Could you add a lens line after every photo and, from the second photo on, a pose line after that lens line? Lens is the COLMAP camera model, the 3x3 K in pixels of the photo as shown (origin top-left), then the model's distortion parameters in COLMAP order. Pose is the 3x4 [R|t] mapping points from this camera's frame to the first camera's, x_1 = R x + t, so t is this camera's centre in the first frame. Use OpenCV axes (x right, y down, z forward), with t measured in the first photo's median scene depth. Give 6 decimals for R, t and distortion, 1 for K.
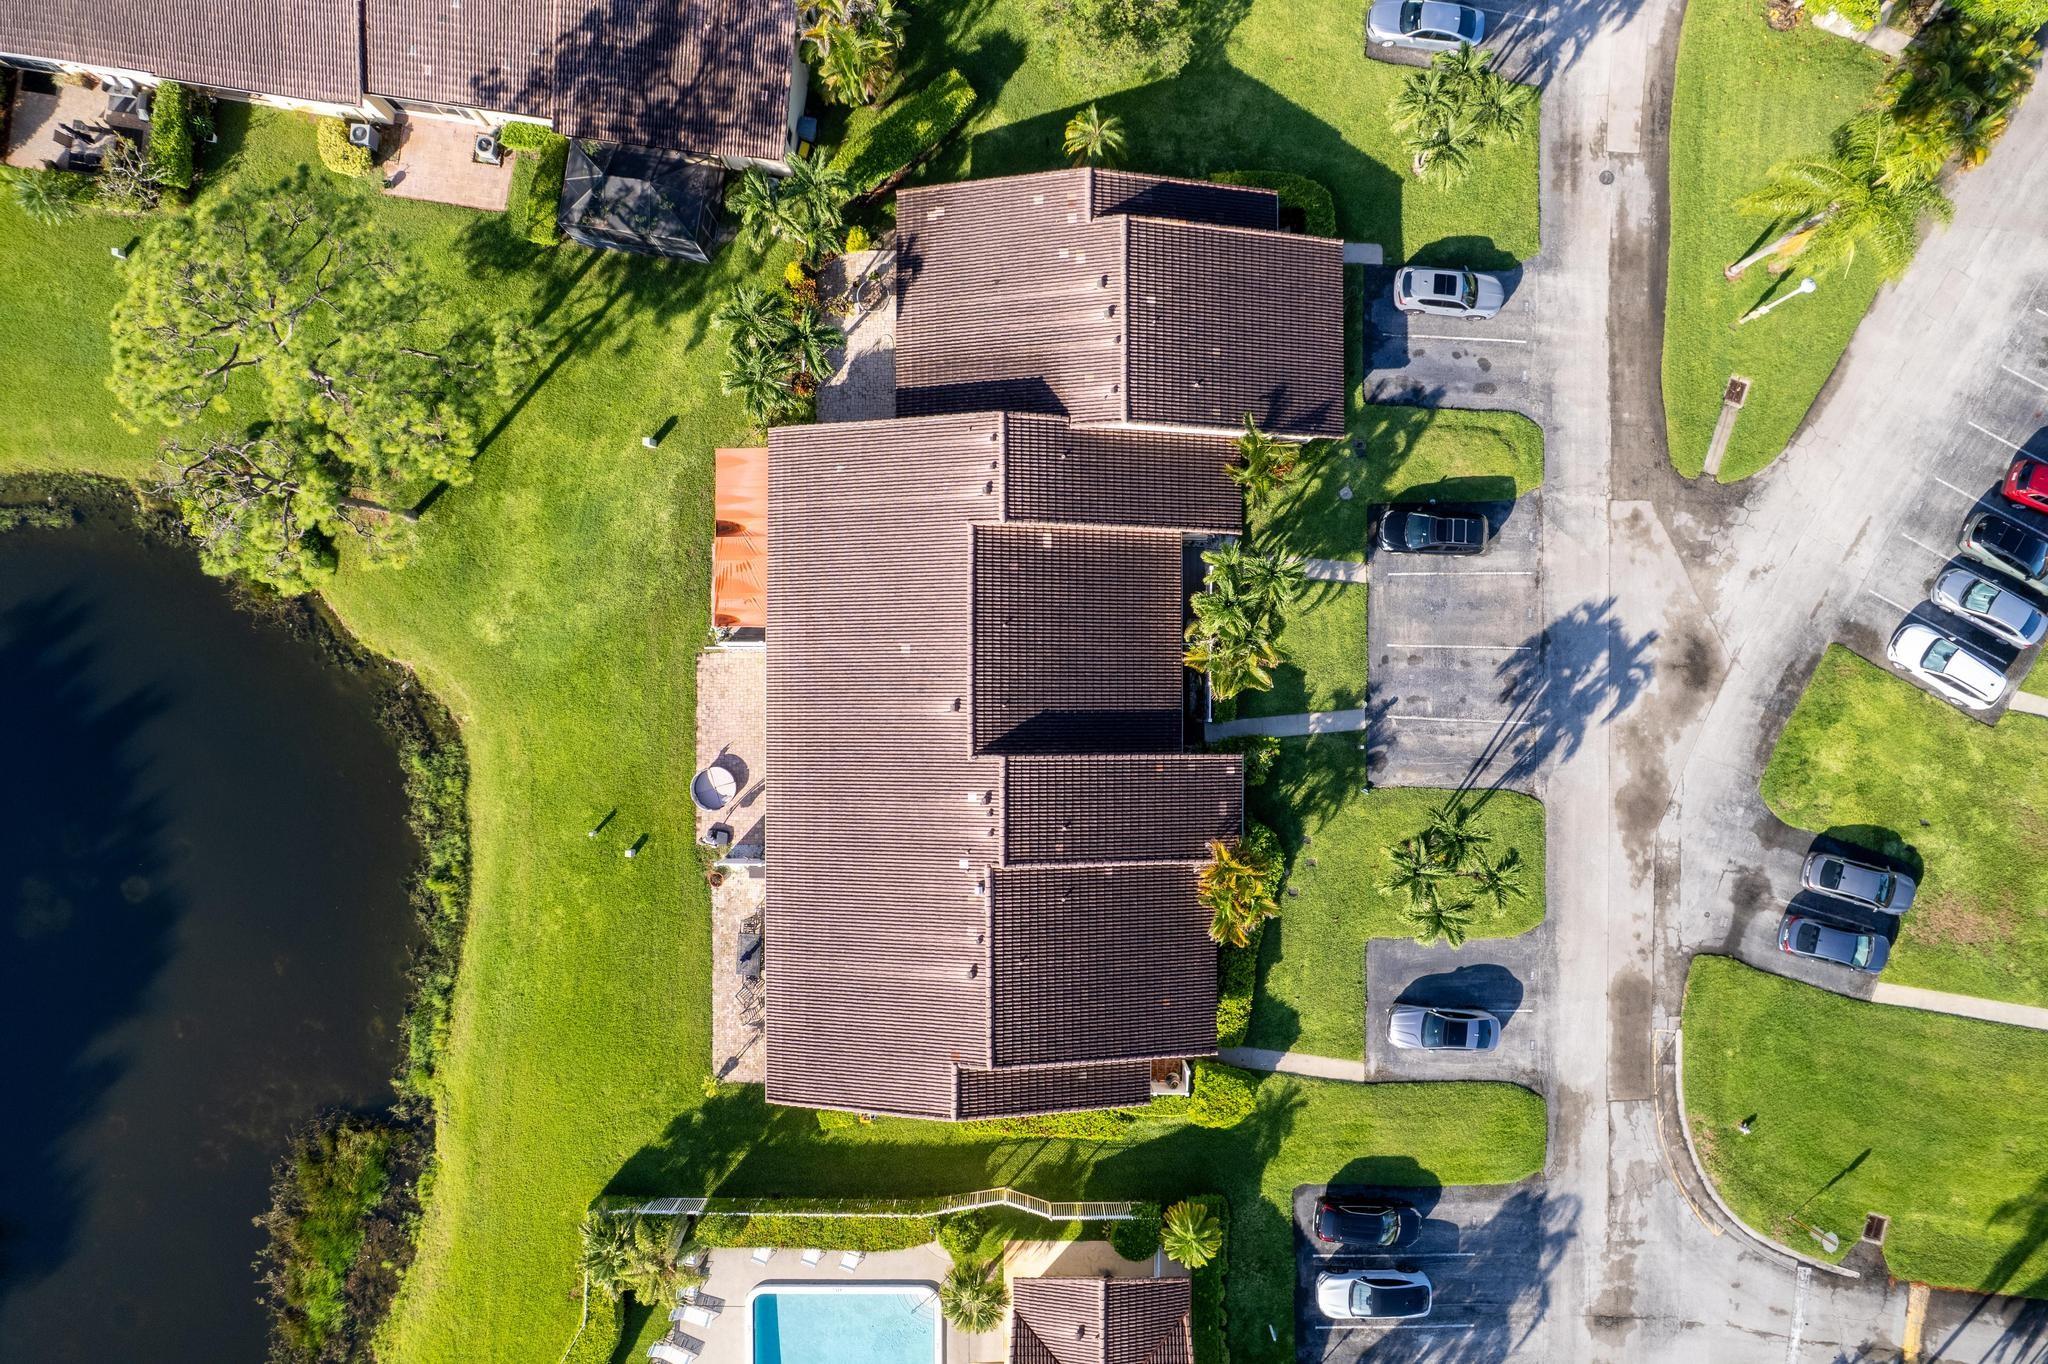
lens RADIAL K [[1310.1, 0, 1015.6], [0, 1310.1, 695.5], [0, 0, 1]] dist [-0.078930, 0.083784]
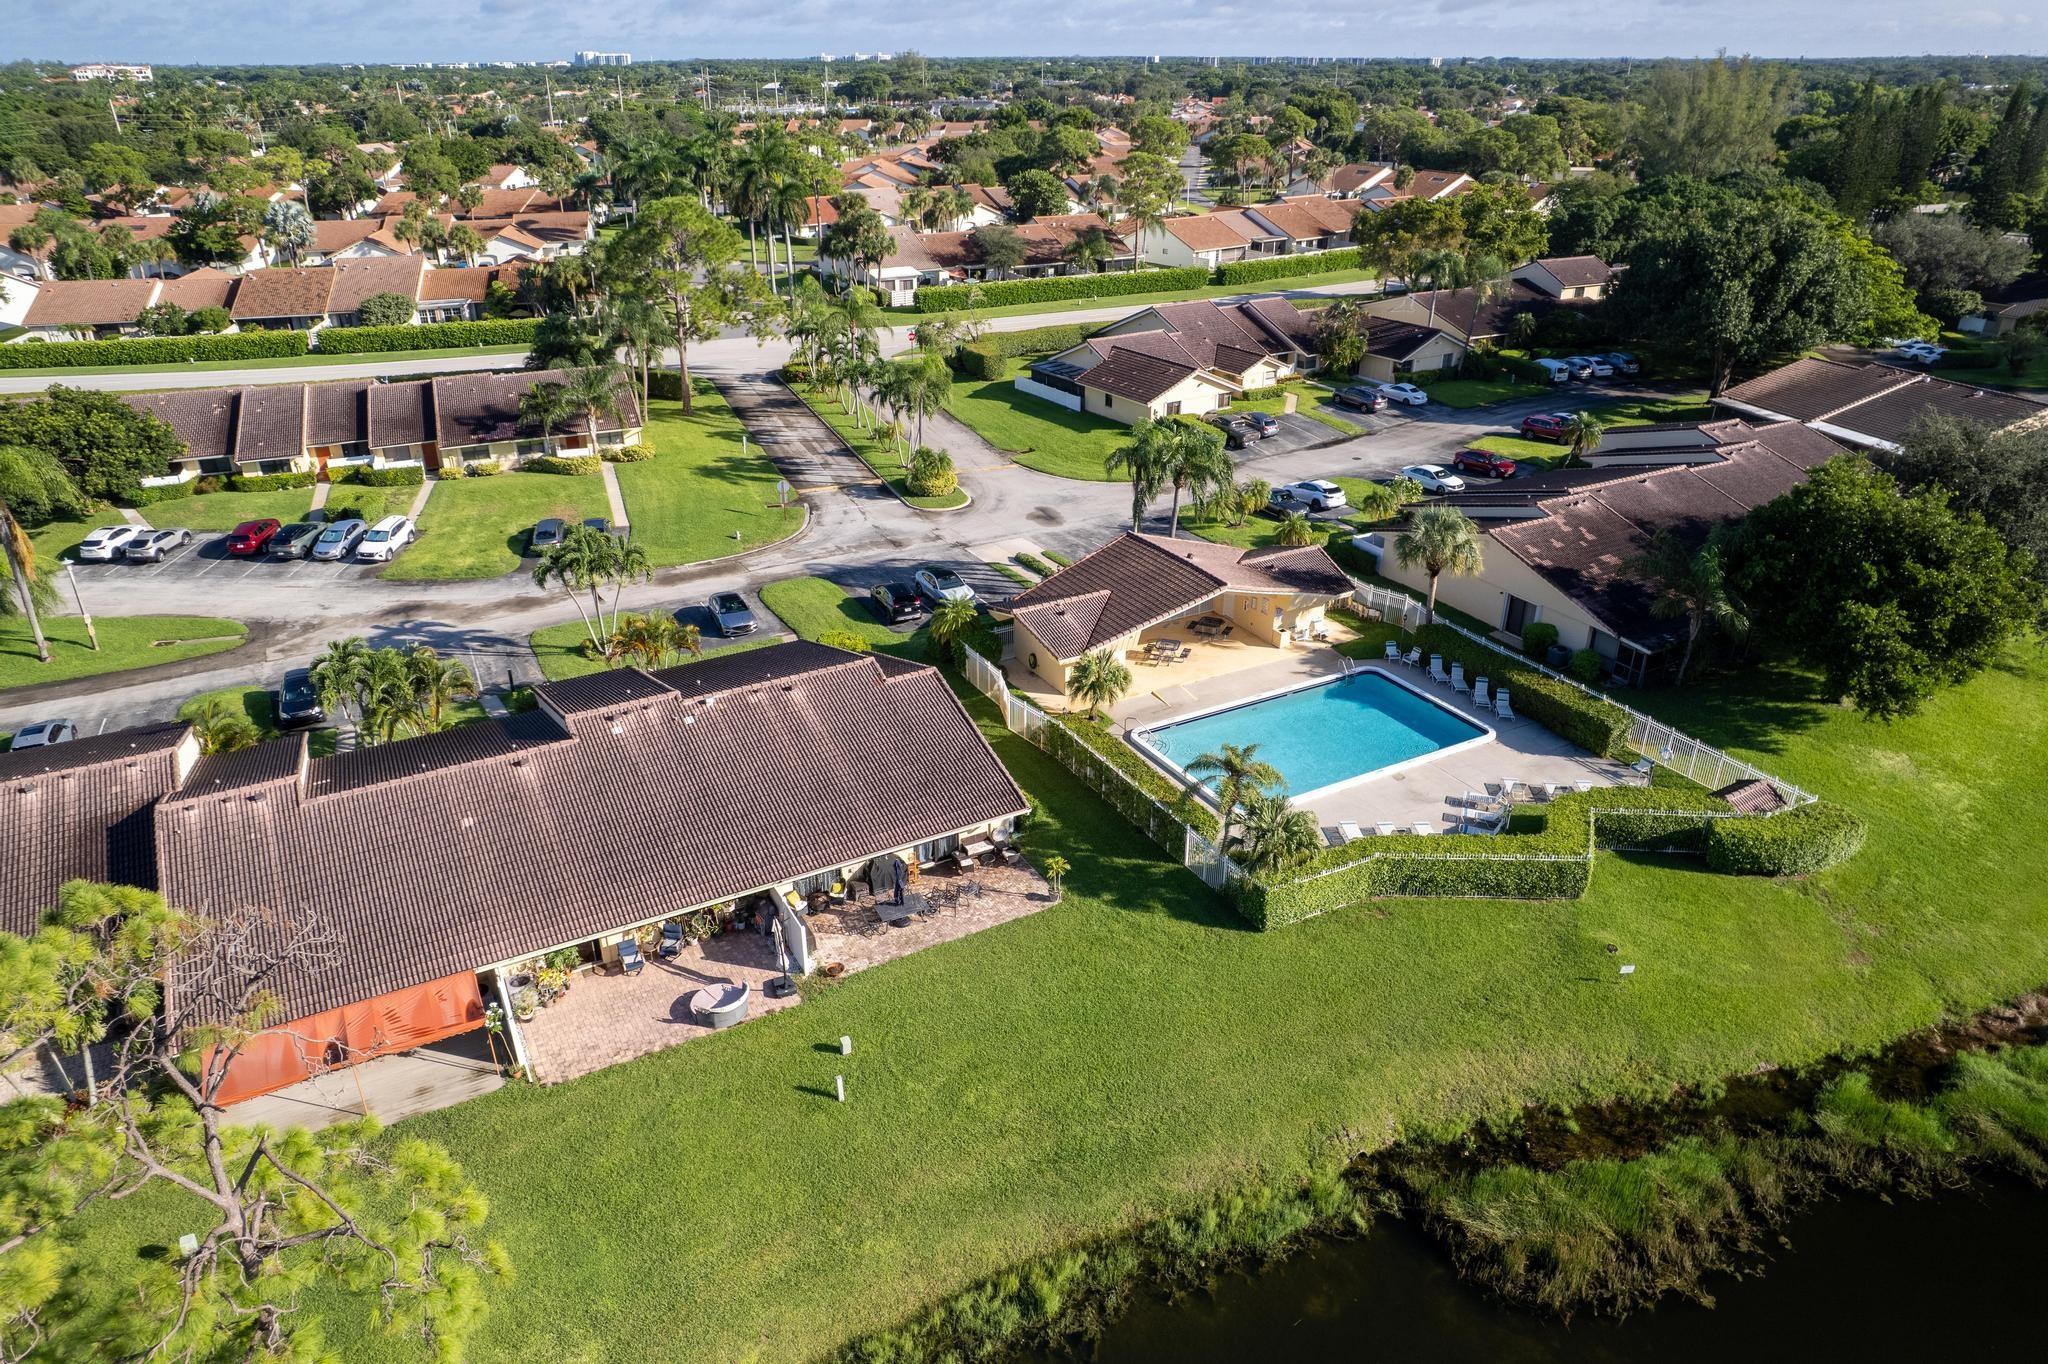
lens RADIAL K [[1310.1, 0, 1015.6], [0, 1310.1, 695.5], [0, 0, 1]] dist [-0.078930, 0.083784]
pose [[-0.479799, -0.383842, 0.788960, -0.827219], [0.877378, -0.209251, 0.431766, -0.064357], [-0.000639, 0.899377, 0.437173, 0.516625]]
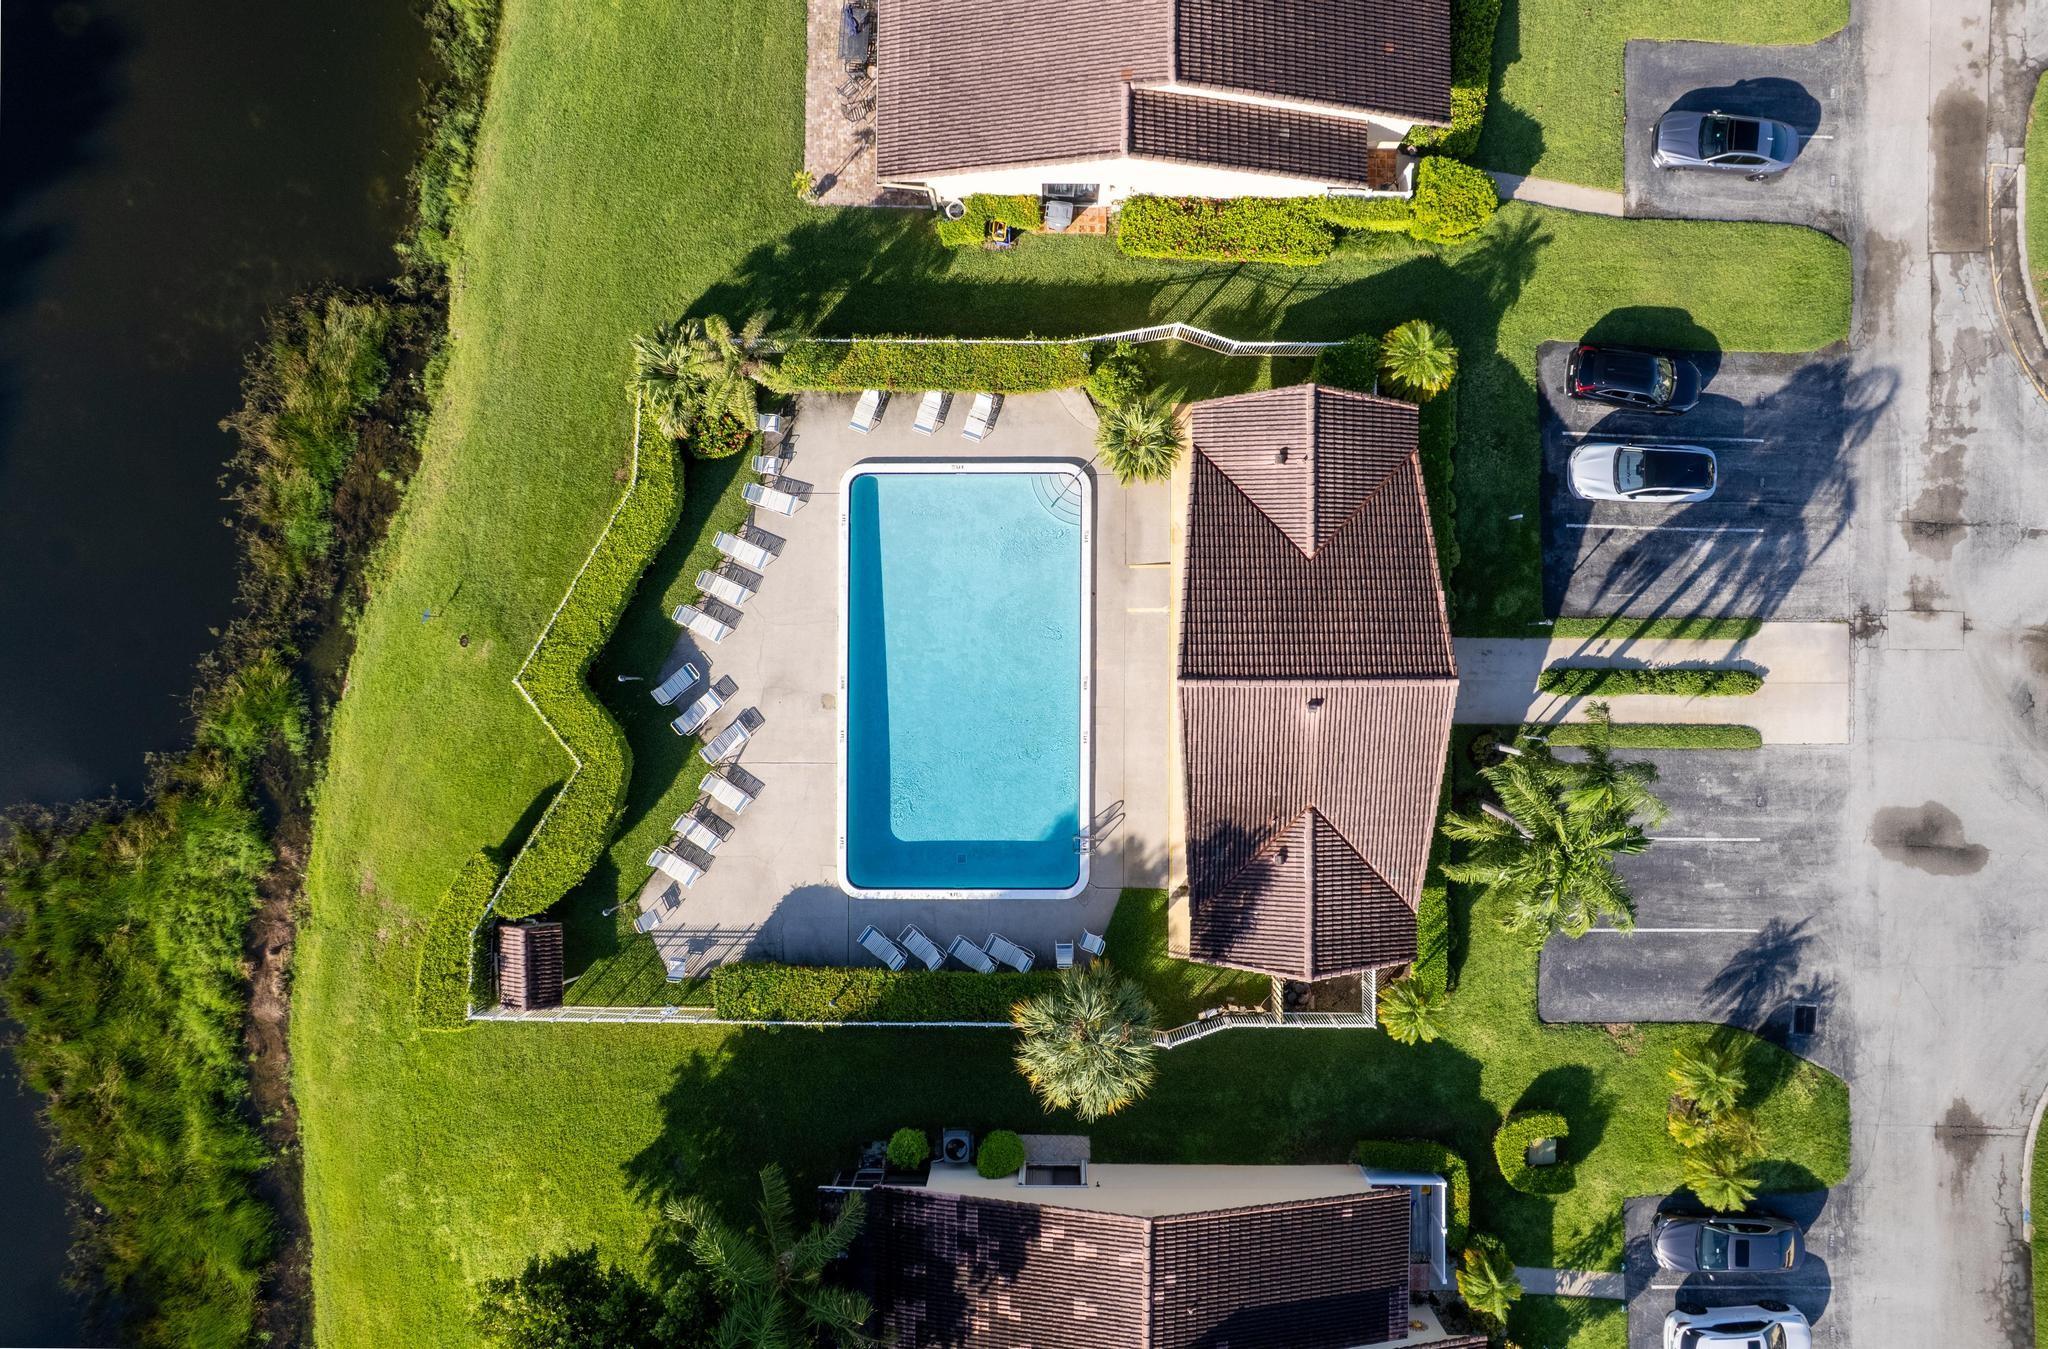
lens RADIAL K [[1327.4, 0, 1050.1], [0, 1327.4, 670.8], [0, 0, 1]] dist [-0.071359, 0.073759]
pose [[0.999967, 0.007075, 0.003905, -0.084587], [-0.007052, 0.999959, -0.005666, 0.585611], [-0.003945, 0.005639, 0.999976, 0.200445]]
